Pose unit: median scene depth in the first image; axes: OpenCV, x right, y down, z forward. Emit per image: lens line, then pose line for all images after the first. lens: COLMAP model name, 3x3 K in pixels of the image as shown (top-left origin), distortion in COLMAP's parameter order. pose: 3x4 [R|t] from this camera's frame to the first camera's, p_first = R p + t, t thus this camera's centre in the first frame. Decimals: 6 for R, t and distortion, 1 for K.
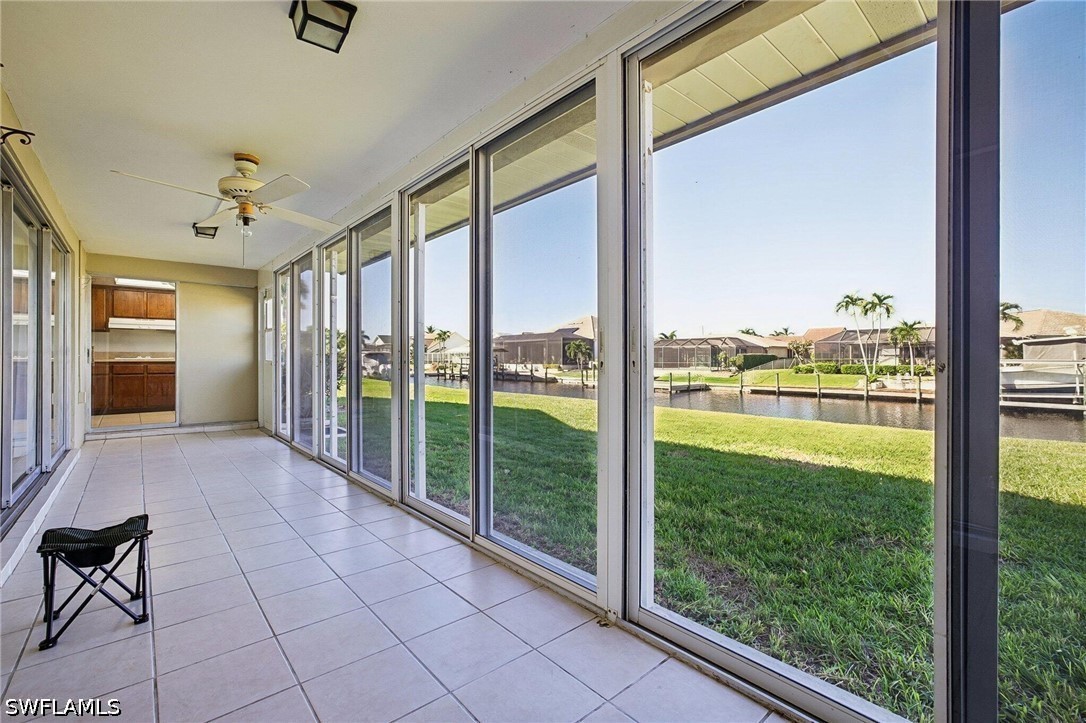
lens RADIAL K [[470.6, 0, 543.1], [0, 470.6, 362.4], [0, 0, 1]] dist [-0.008736, 0.001324]
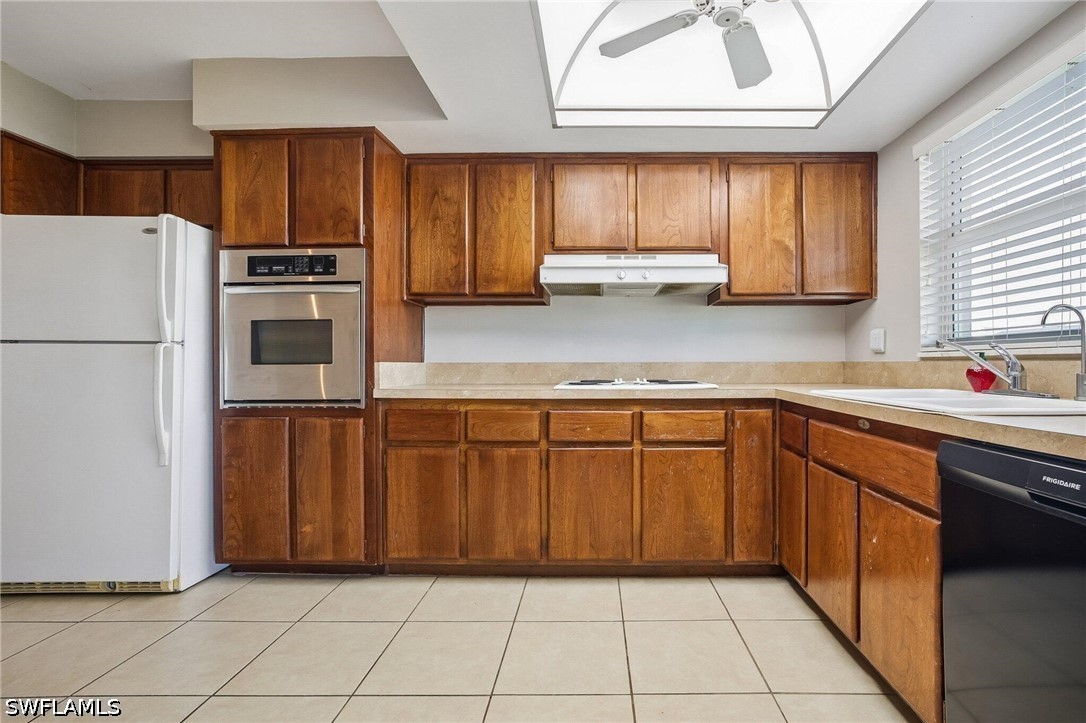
lens RADIAL K [[470.6, 0, 549.5], [0, 470.6, 367.4], [0, 0, 1]] dist [-0.008736, 0.001324]
pose [[0.755412, 0.006379, -0.655219, -0.708145], [-0.011628, 0.999926, -0.003670, -0.018743], [0.655147, 0.010391, 0.755430, 0.754547]]
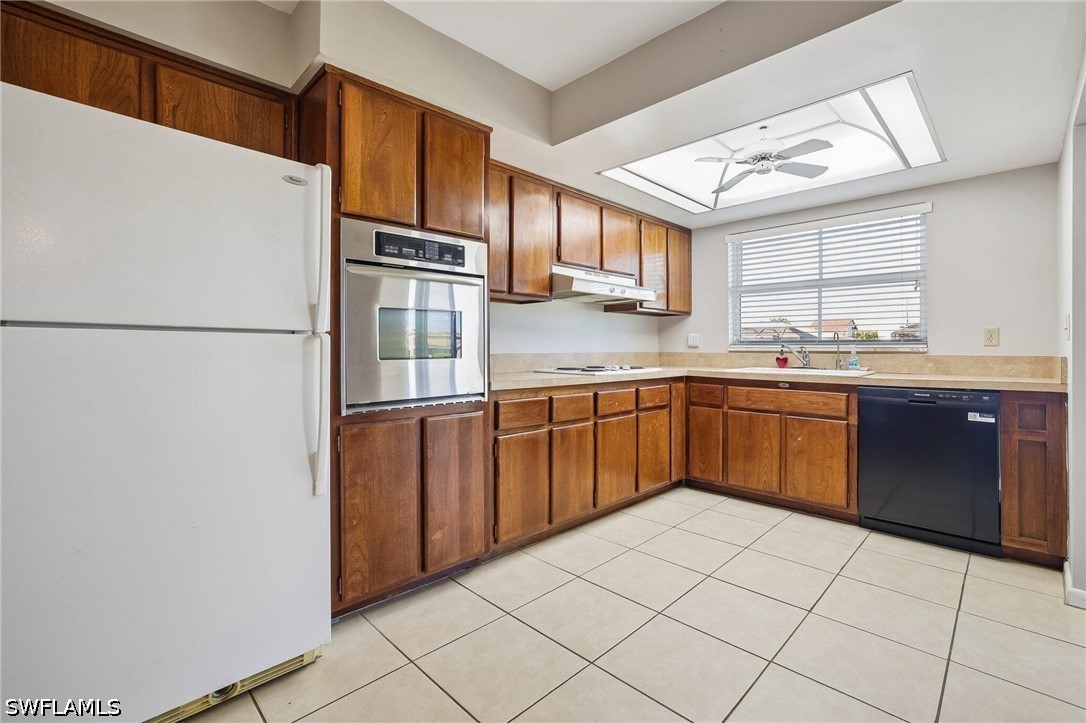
lens RADIAL K [[470.6, 0, 536.7], [0, 470.6, 351.0], [0, 0, 1]] dist [-0.008736, 0.001324]
pose [[0.998161, 0.001447, 0.060595, -0.946471], [-0.000628, 0.999908, -0.013542, -0.020491], [-0.060609, 0.013479, 0.998071, 0.615991]]
